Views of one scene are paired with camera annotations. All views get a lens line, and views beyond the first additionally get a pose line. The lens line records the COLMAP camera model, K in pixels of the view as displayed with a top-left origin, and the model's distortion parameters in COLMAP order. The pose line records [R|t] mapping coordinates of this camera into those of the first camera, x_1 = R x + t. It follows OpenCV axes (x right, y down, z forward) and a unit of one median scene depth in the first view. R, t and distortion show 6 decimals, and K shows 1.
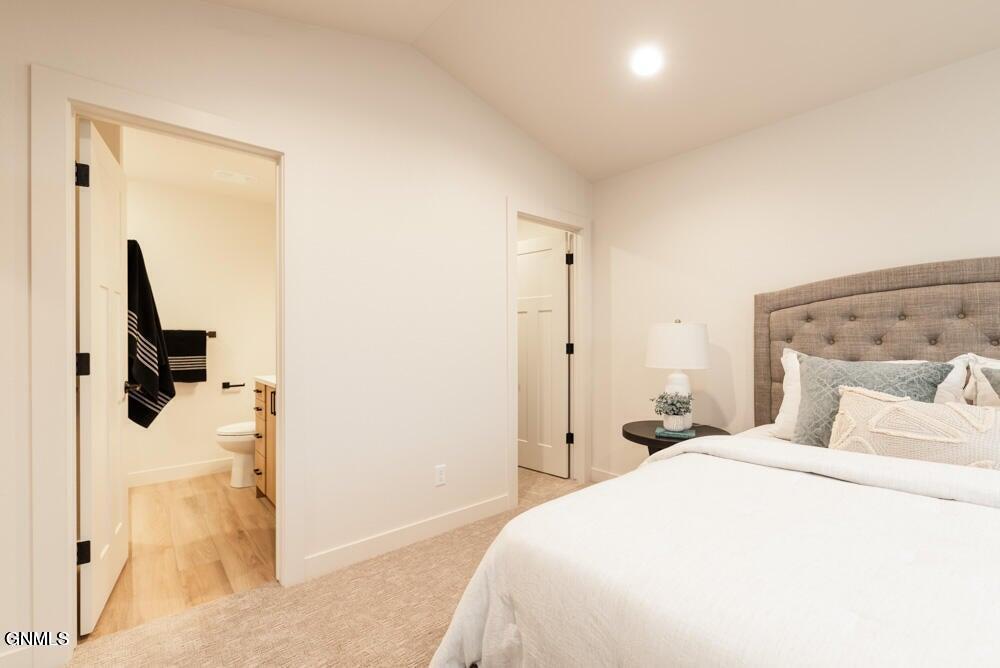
lens RADIAL K [[432.5, 0, 494.6], [0, 432.5, 337.3], [0, 0, 1]] dist [0.000650, -0.000241]
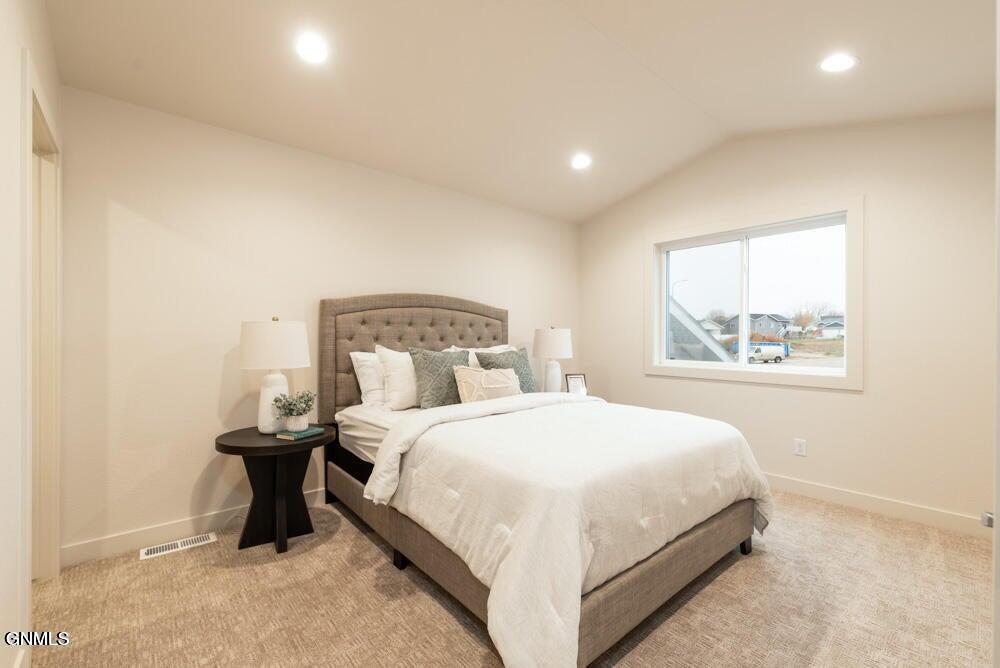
lens RADIAL K [[432.5, 0, 501.7], [0, 432.5, 336.4], [0, 0, 1]] dist [0.000650, -0.000241]
pose [[0.006260, 0.005585, 0.999965, -0.619519], [-0.007118, 0.999959, -0.005540, 0.003954], [-0.999955, -0.007083, 0.006299, 0.582394]]
